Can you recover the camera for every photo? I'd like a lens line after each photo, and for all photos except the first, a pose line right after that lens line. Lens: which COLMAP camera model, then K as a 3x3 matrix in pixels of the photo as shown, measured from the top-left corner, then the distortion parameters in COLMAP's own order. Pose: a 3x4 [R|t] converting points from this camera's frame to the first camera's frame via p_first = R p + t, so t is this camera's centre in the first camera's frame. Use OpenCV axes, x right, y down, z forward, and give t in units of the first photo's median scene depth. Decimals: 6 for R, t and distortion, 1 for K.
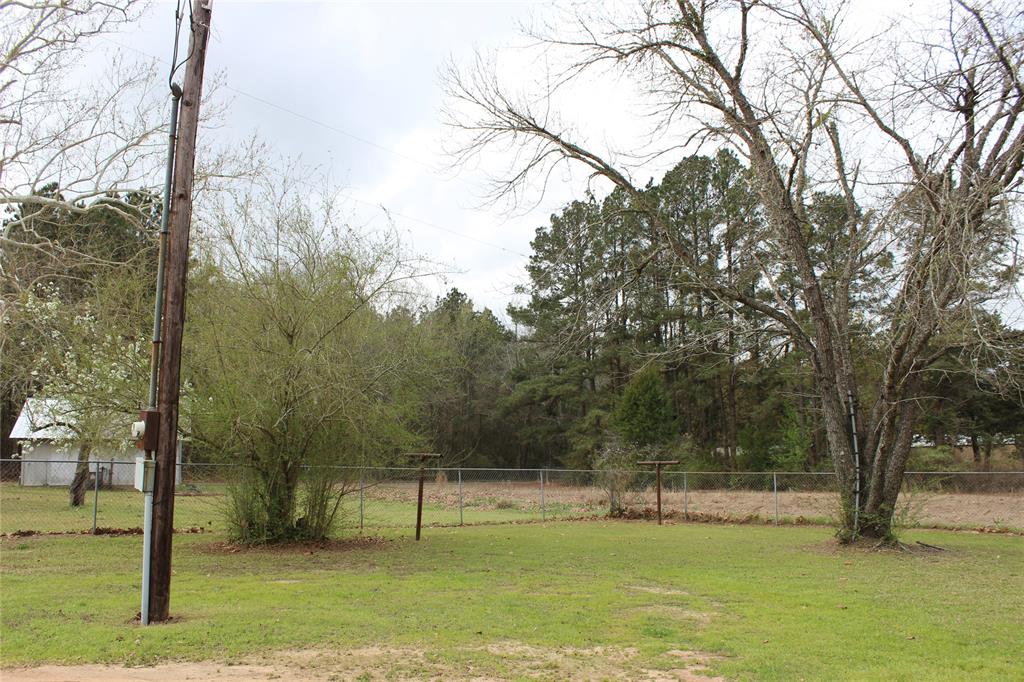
lens RADIAL K [[867.2, 0, 508.1], [0, 867.2, 338.8], [0, 0, 1]] dist [-0.114666, 0.060291]
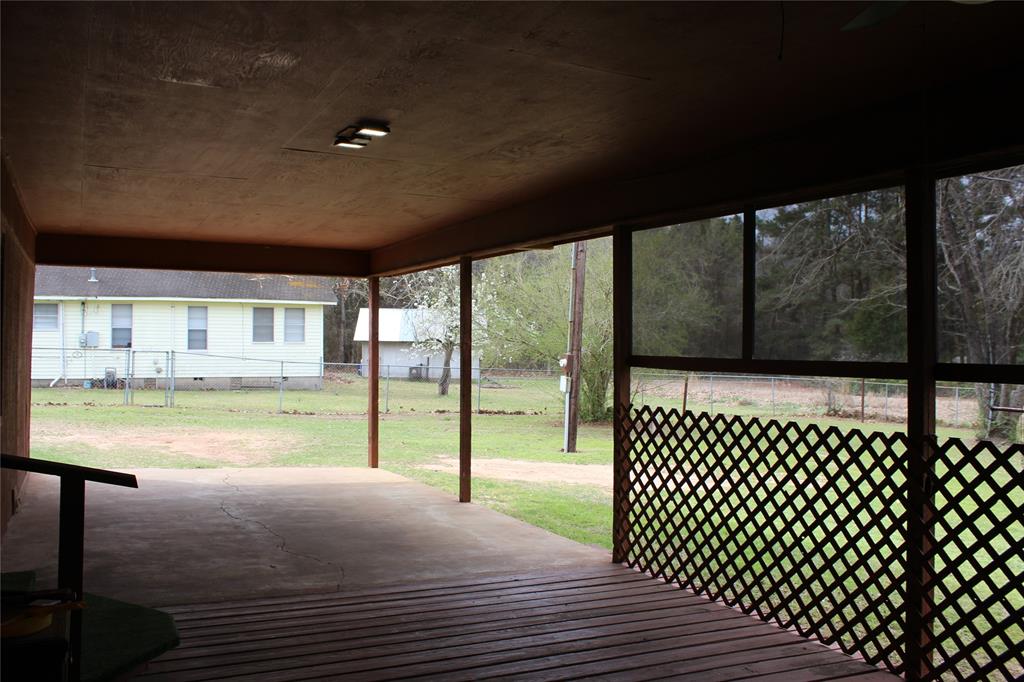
lens RADIAL K [[867.2, 0, 514.0], [0, 867.2, 340.5], [0, 0, 1]] dist [-0.114666, 0.060291]
pose [[0.962646, 0.022595, -0.269819, 0.004023], [0.010947, 0.992449, 0.122166, -0.032354], [0.270542, -0.120556, 0.955130, -0.164396]]
